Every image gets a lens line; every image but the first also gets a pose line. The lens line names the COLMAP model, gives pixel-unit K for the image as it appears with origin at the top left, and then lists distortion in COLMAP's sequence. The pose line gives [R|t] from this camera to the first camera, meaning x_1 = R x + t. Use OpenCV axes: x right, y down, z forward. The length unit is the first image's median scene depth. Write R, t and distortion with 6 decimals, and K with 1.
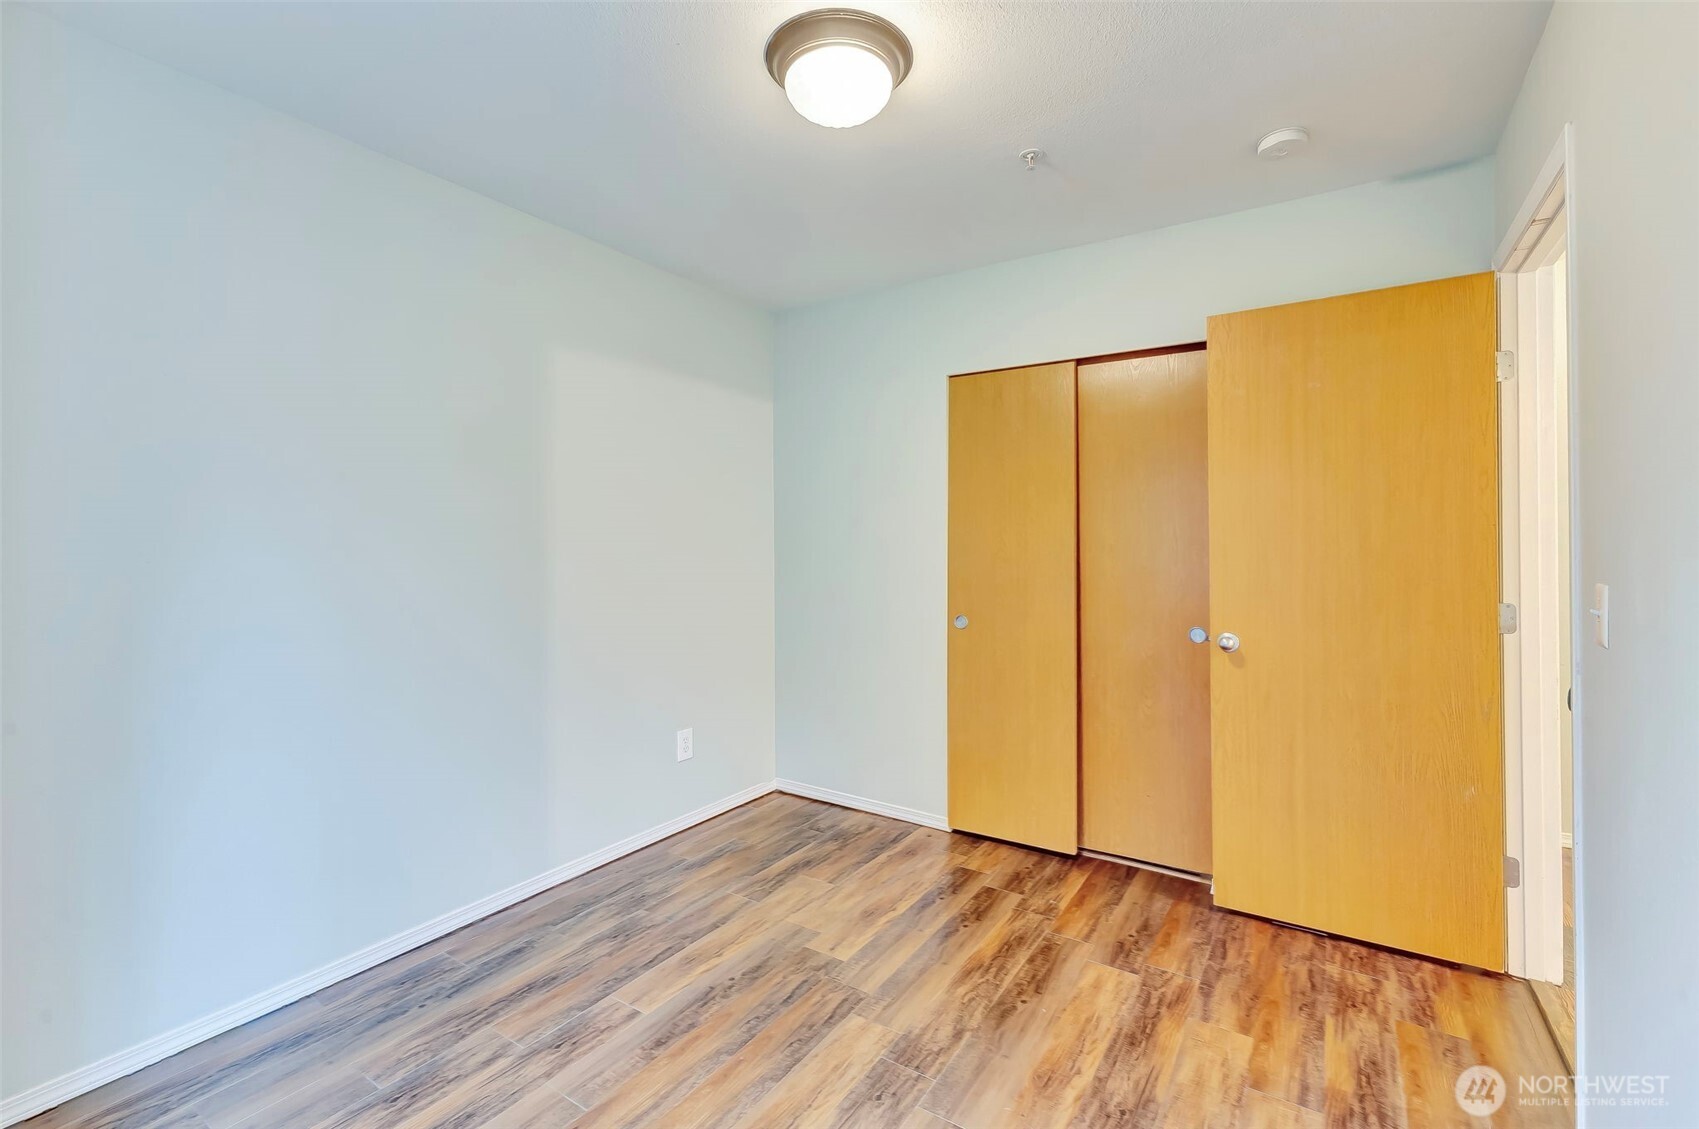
lens RADIAL K [[761.6, 0, 855.7], [0, 761.6, 556.5], [0, 0, 1]] dist [0.007261, -0.000471]
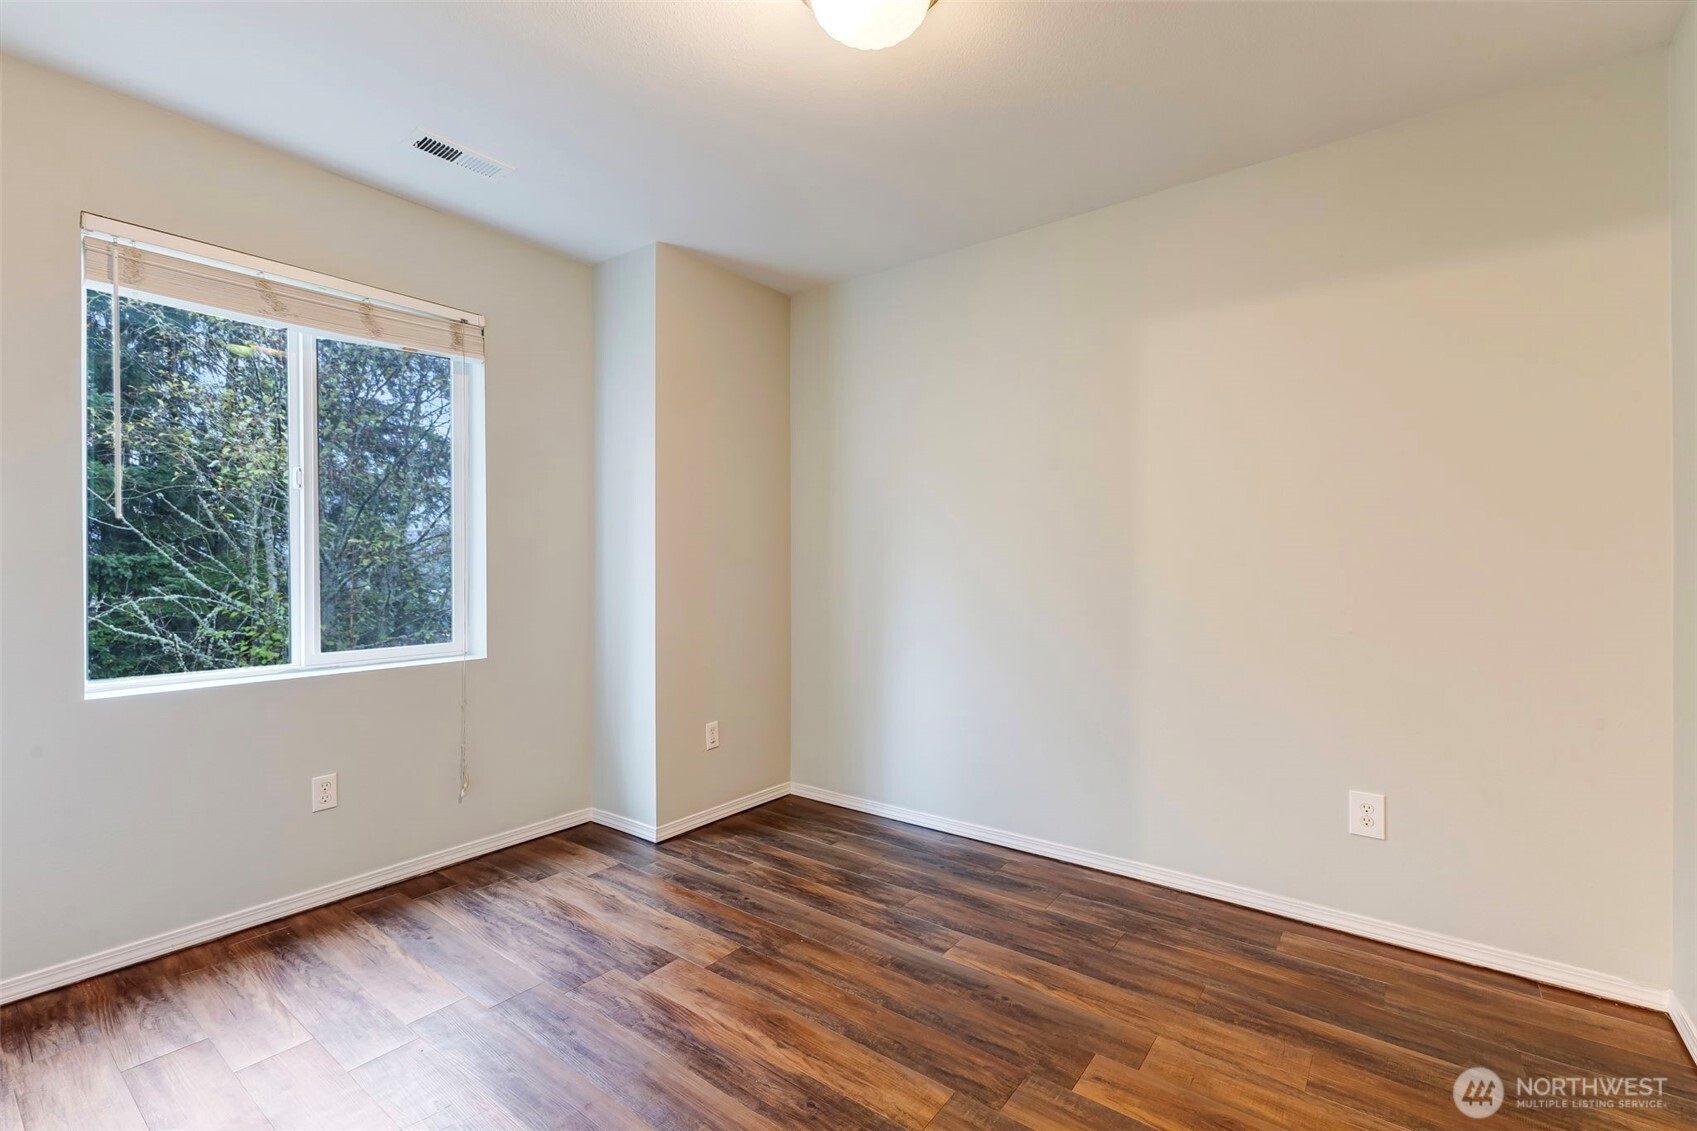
lens RADIAL K [[760.7, 0, 854.7], [0, 760.7, 557.6], [0, 0, 1]] dist [0.007261, -0.000471]
pose [[-0.092956, -0.004743, -0.995659, 0.707902], [-0.015425, 0.999876, -0.003323, 0.035030], [0.995551, 0.015049, -0.093018, 0.841647]]
